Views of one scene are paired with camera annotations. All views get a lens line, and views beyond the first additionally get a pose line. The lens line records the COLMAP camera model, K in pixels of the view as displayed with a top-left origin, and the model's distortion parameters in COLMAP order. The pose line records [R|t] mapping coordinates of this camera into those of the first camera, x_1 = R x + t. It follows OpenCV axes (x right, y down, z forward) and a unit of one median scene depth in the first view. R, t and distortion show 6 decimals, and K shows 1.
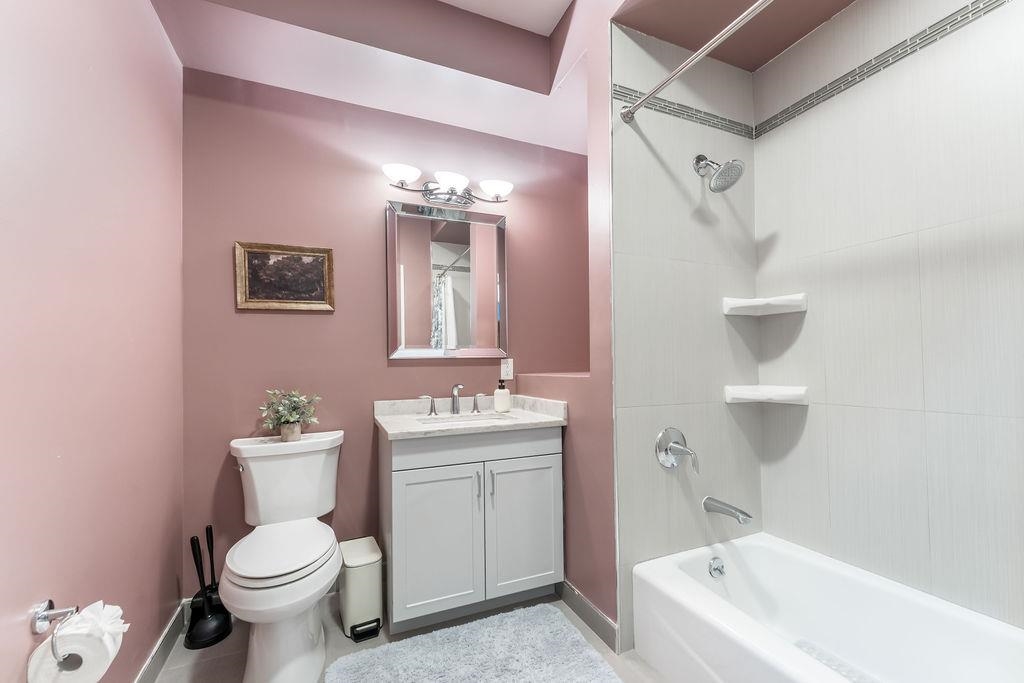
lens RADIAL K [[410.6, 0, 513.8], [0, 410.6, 344.3], [0, 0, 1]] dist [-0.008577, 0.001797]
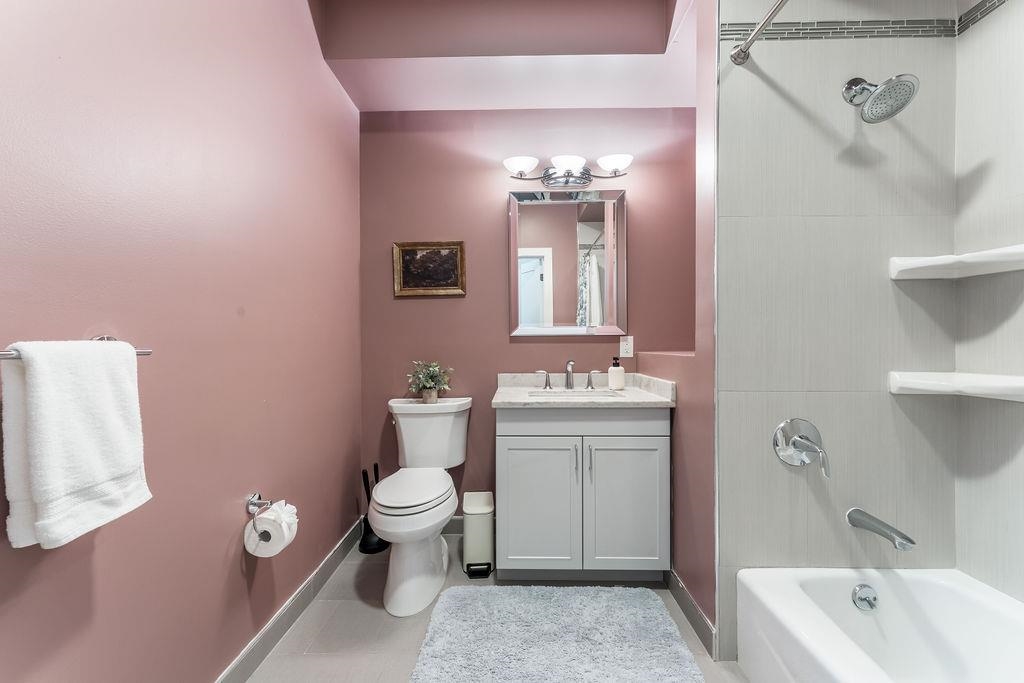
lens RADIAL K [[410.6, 0, 538.6], [0, 410.6, 330.7], [0, 0, 1]] dist [-0.008577, 0.001797]
pose [[0.912423, -0.003437, -0.409234, 0.240585], [0.012639, 0.999724, 0.019783, 0.000238], [0.409053, -0.023222, 0.912215, 0.023953]]
